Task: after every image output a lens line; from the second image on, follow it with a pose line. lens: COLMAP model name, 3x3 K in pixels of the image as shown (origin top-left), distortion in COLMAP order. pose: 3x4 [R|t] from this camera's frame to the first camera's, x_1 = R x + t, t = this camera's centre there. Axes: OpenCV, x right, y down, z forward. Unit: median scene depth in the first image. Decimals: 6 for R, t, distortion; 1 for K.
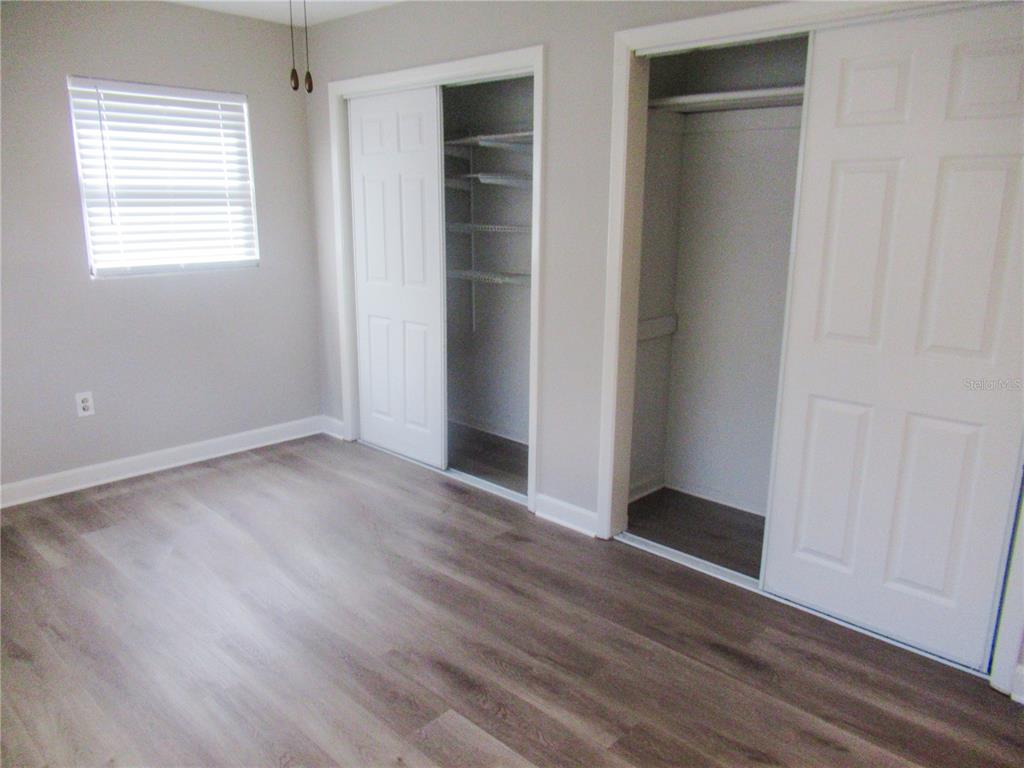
lens RADIAL K [[747.1, 0, 512.0], [0, 747.1, 384.0], [0, 0, 1]] dist [-0.002078, 0.011208]
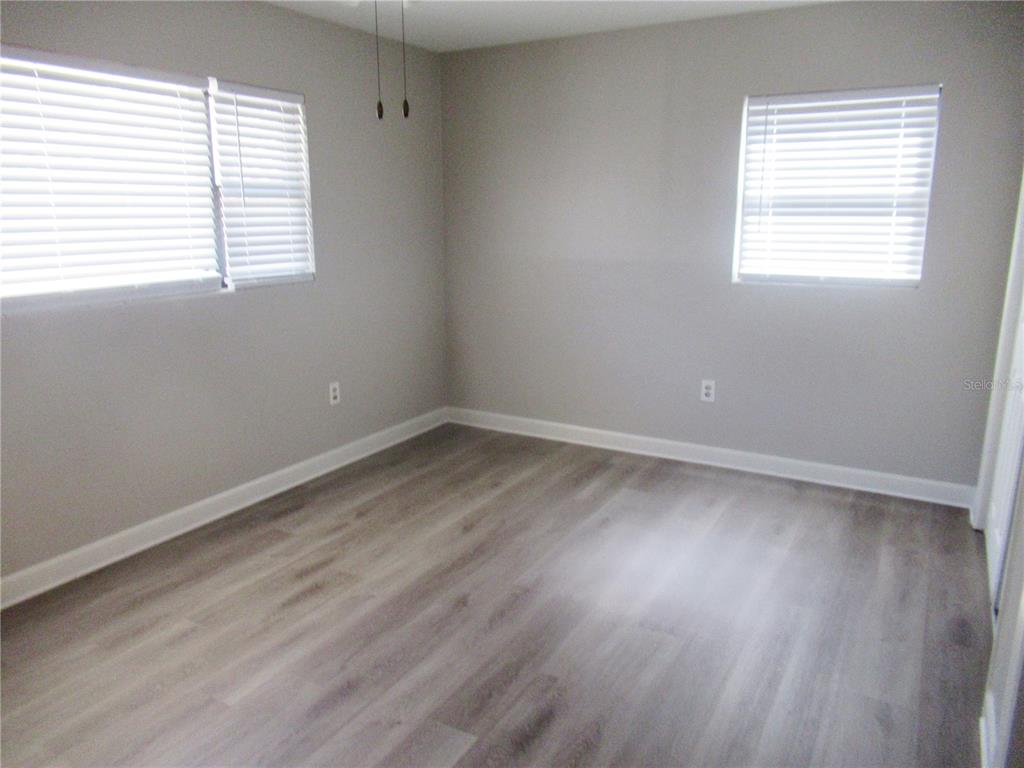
lens RADIAL K [[747.1, 0, 512.0], [0, 747.1, 384.0], [0, 0, 1]] dist [-0.002078, 0.011208]
pose [[0.280395, 0.208476, -0.936972, 0.403206], [-0.237720, 0.960803, 0.142639, -0.074707], [0.929983, 0.182742, 0.318964, 0.375955]]
